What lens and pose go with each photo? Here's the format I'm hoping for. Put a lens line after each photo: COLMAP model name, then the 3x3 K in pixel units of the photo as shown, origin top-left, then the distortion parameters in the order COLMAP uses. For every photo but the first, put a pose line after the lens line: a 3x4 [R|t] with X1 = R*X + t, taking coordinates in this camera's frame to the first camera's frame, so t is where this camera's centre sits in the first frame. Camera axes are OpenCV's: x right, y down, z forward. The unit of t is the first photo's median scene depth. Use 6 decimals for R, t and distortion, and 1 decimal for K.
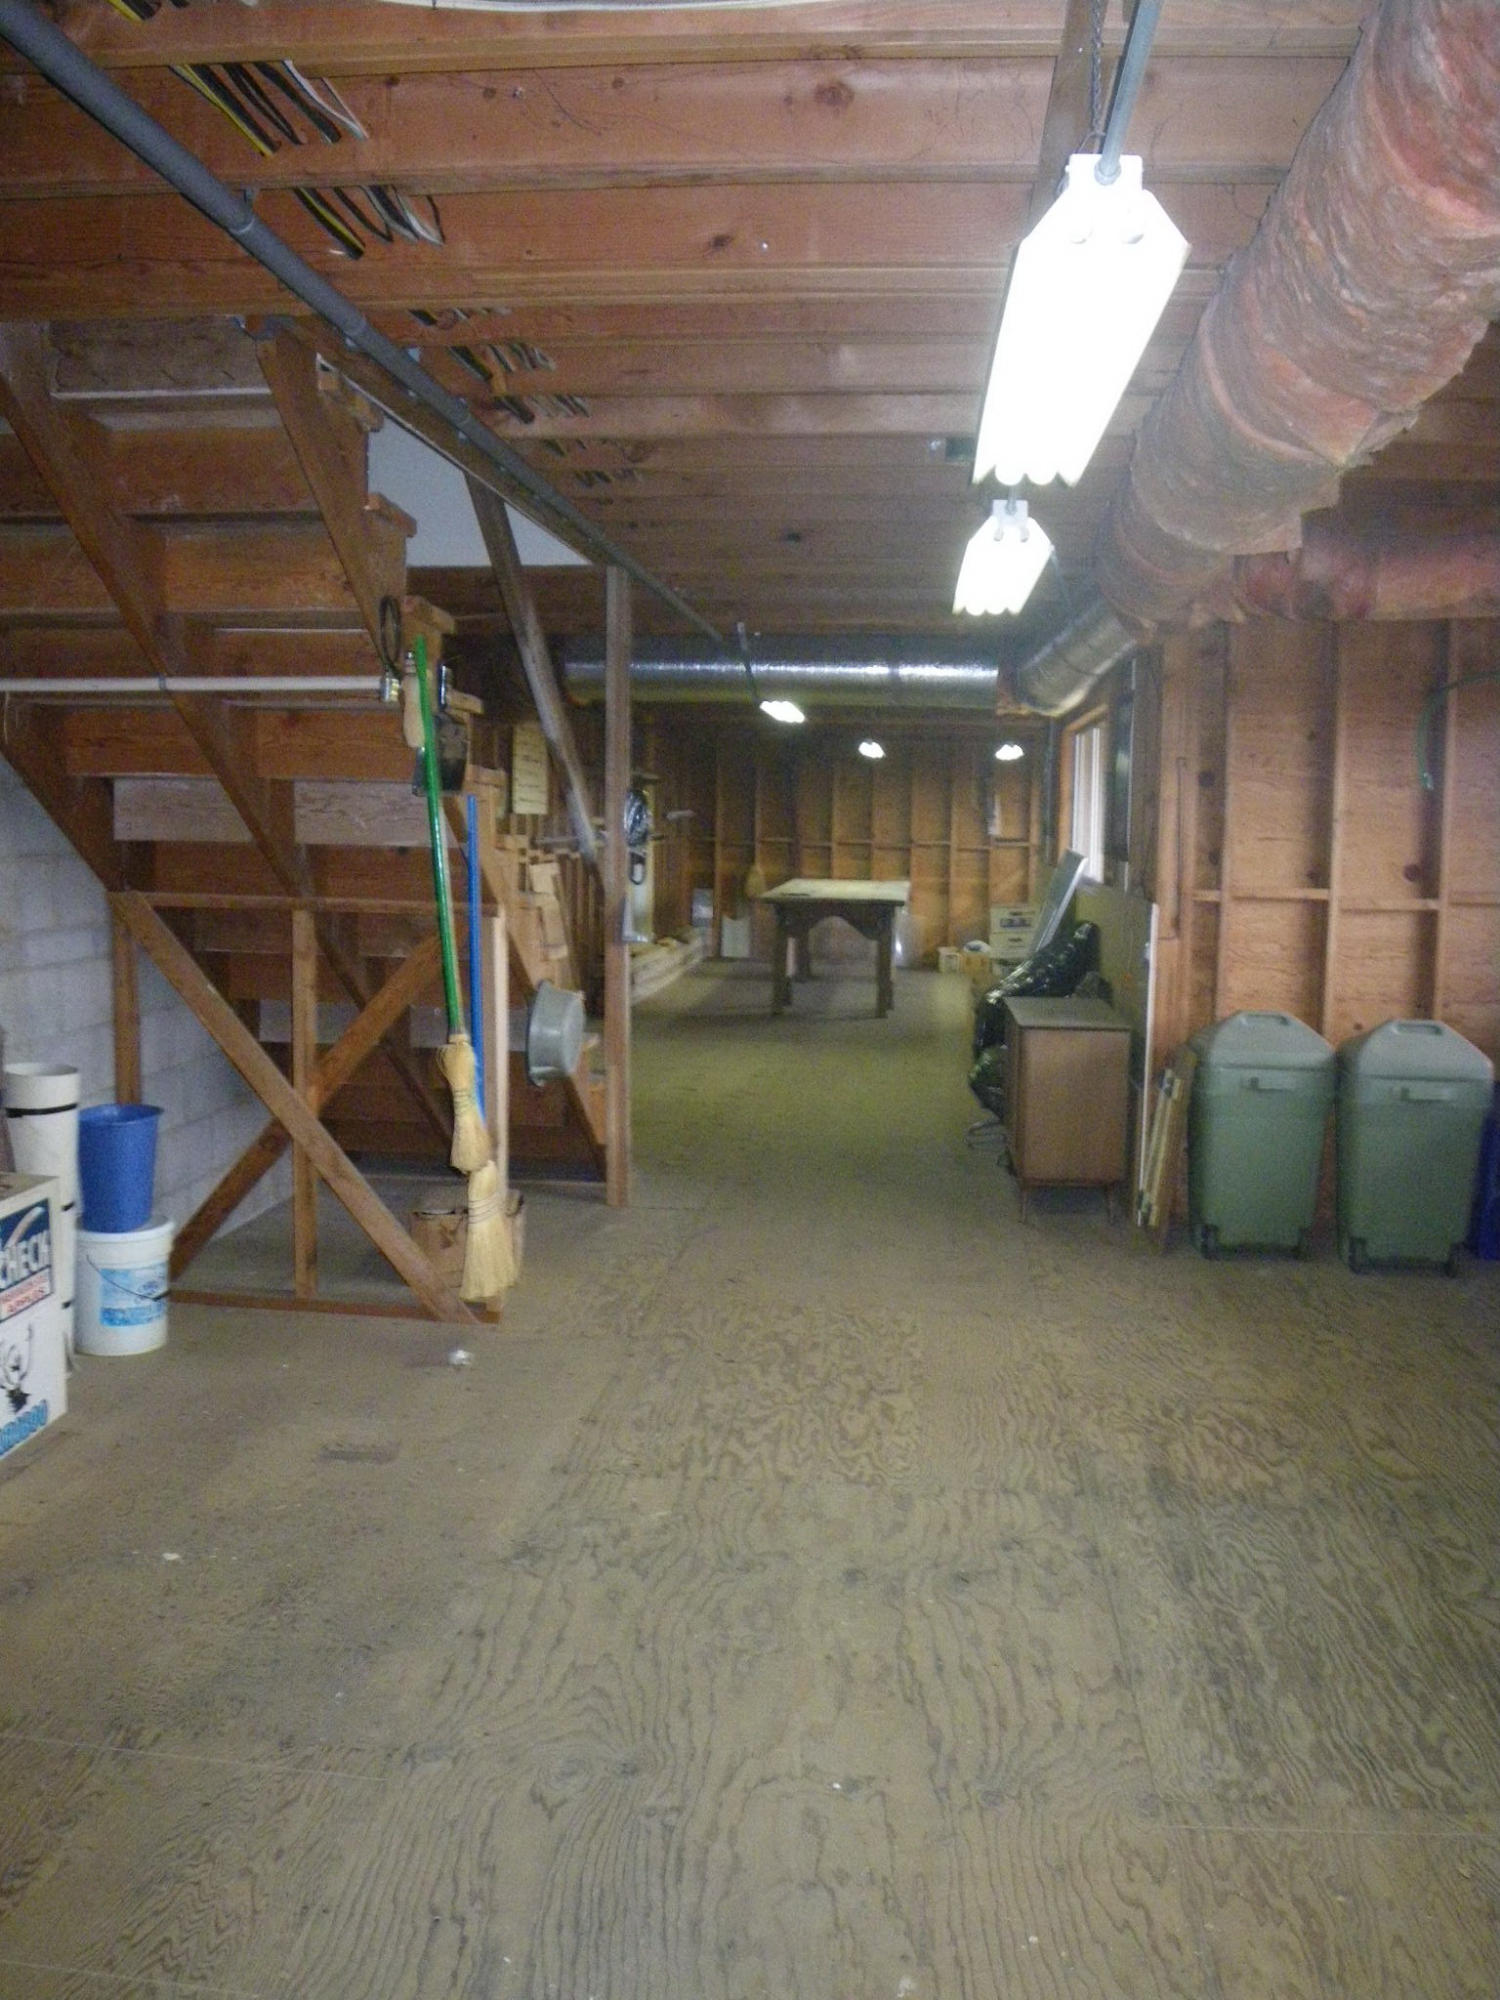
lens RADIAL K [[1674.0, 0, 749.5], [0, 1674.0, 996.2], [0, 0, 1]] dist [-0.166184, 0.105462]
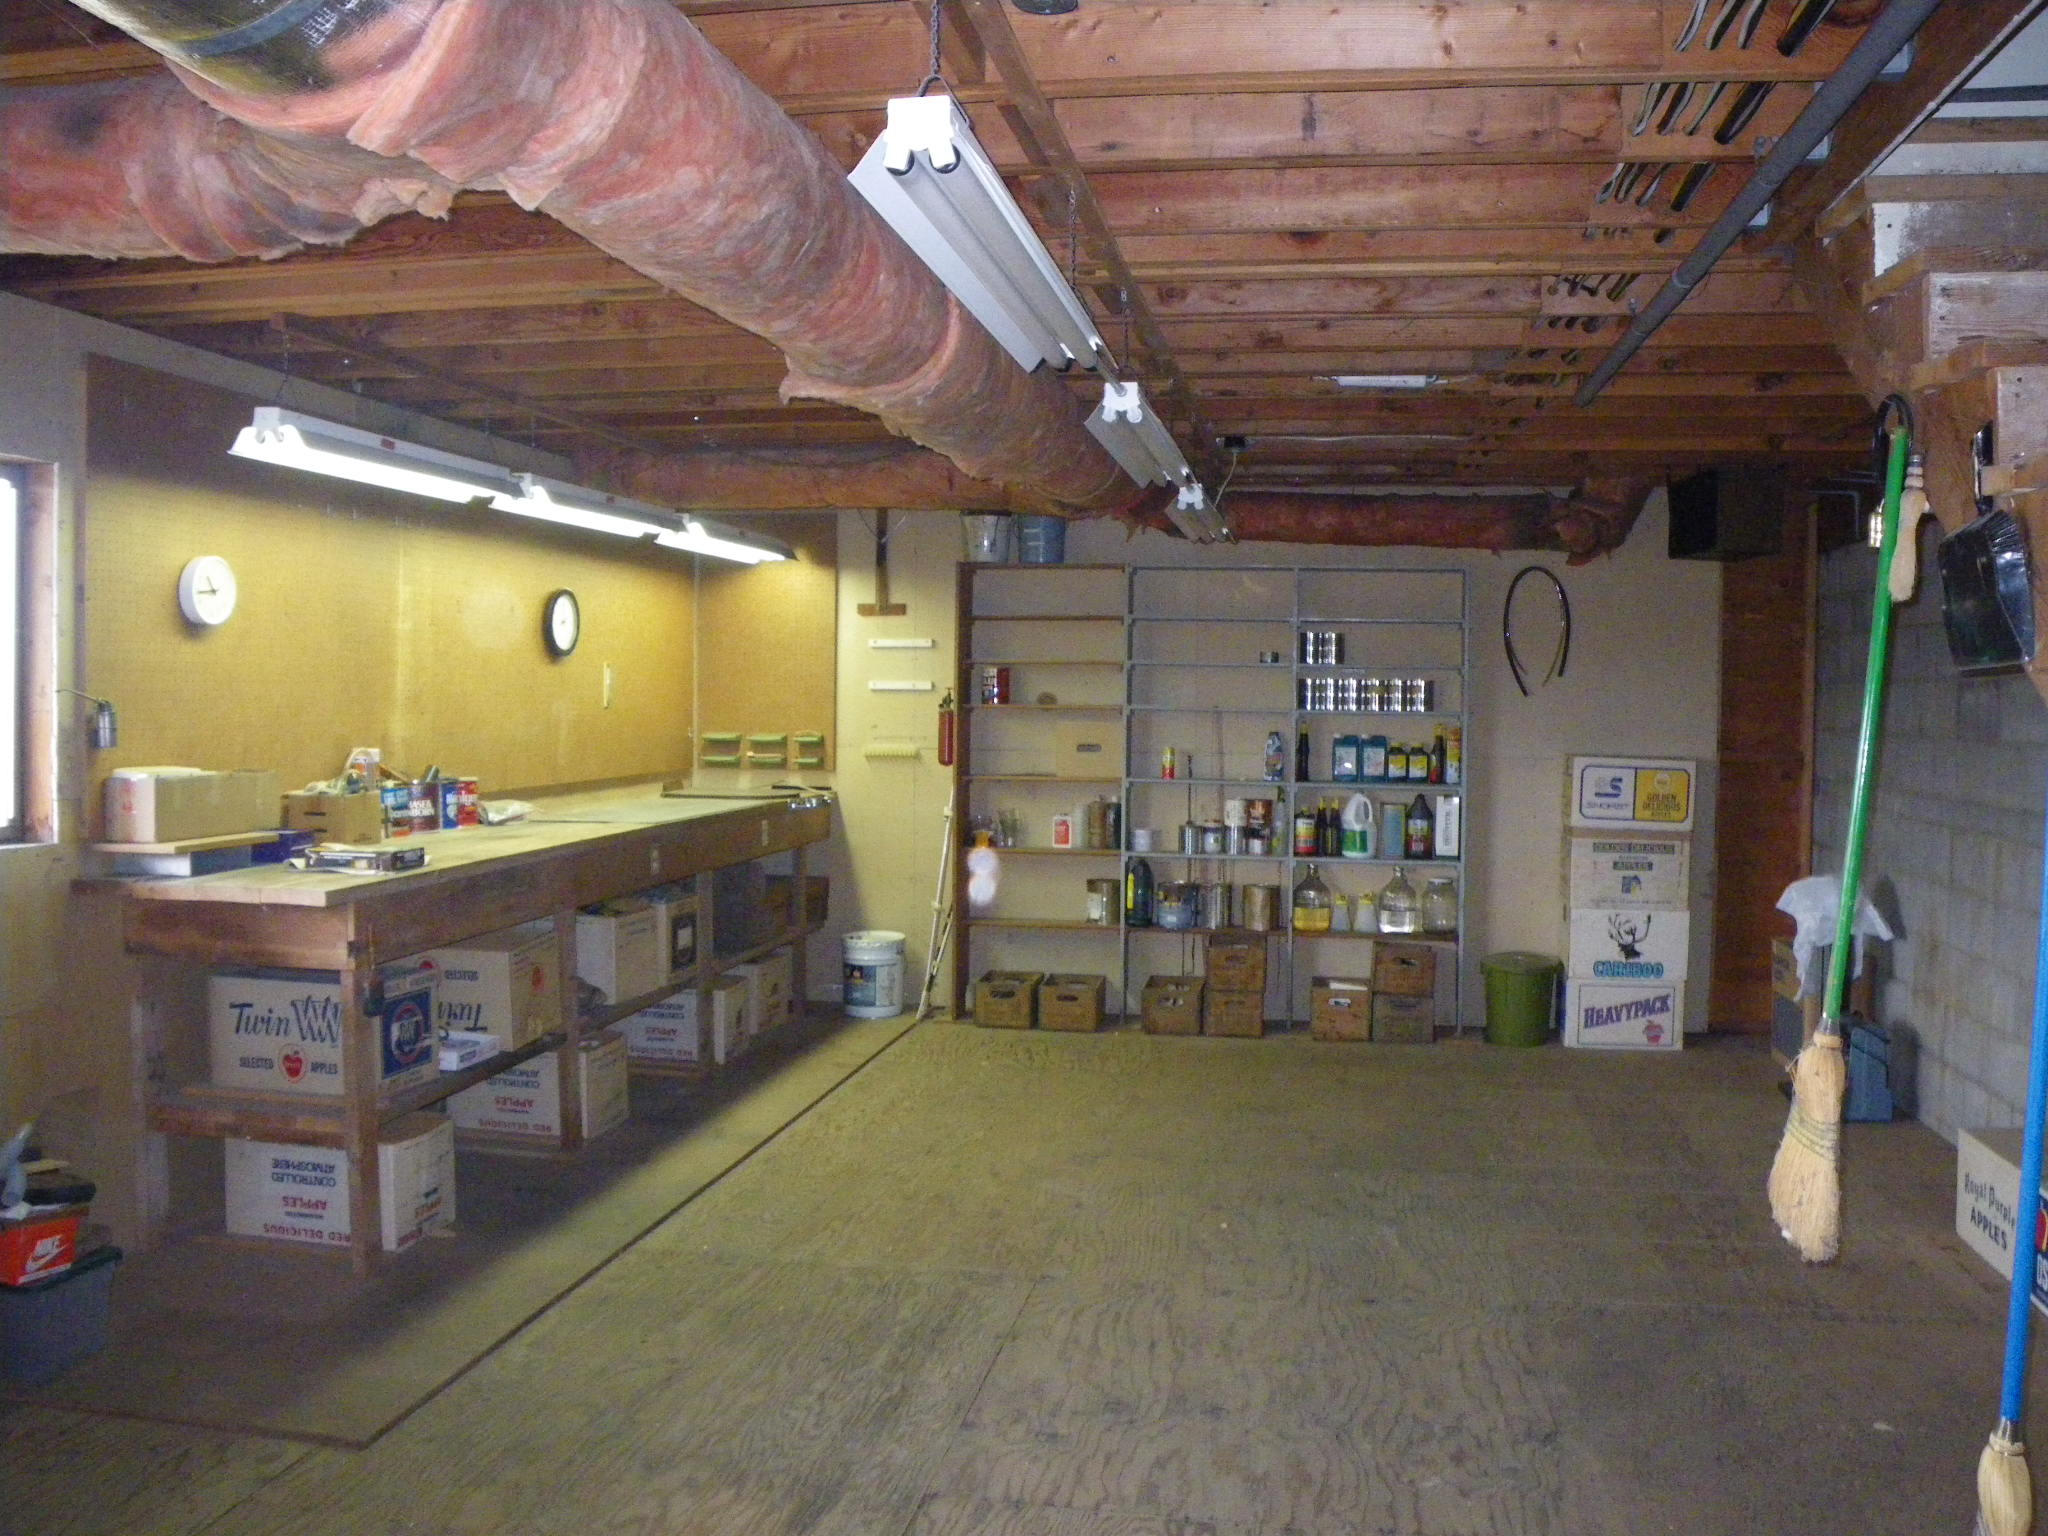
lens RADIAL K [[1714.2, 0, 1025.3], [0, 1714.2, 772.5], [0, 0, 1]] dist [-0.166184, 0.105462]
pose [[-0.996428, -0.029797, 0.079012, 0.112455], [-0.017235, 0.987742, 0.155142, -0.212088], [-0.082666, 0.153226, -0.984728, 2.014479]]
